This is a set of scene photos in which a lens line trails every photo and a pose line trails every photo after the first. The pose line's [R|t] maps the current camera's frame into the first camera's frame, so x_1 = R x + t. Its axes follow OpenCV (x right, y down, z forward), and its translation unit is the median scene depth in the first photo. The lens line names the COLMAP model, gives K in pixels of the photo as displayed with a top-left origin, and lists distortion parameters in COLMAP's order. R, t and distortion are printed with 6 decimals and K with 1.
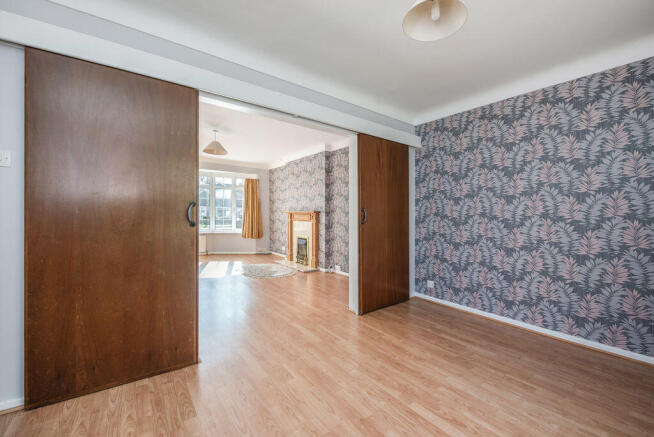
lens RADIAL K [[263.2, 0, 329.4], [0, 263.2, 213.5], [0, 0, 1]] dist [-0.019032, 0.000001]
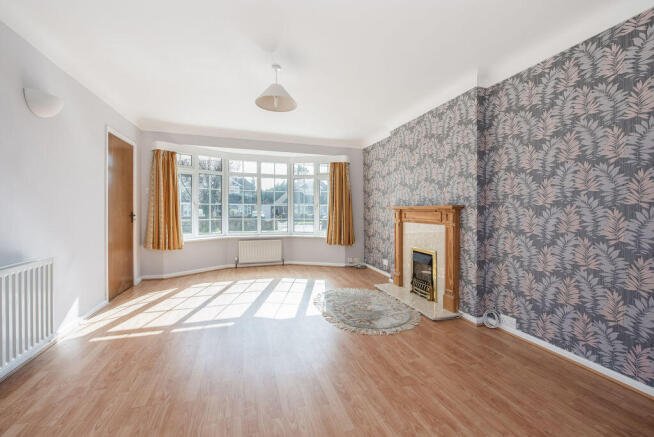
lens RADIAL K [[263.2, 0, 329.4], [0, 263.2, 213.5], [0, 0, 1]] dist [-0.019032, 0.000001]
pose [[0.946610, 0.001942, -0.322376, -0.109693], [0.000960, 0.999960, 0.008844, 0.002433], [0.322380, -0.008681, 0.946570, 0.376714]]
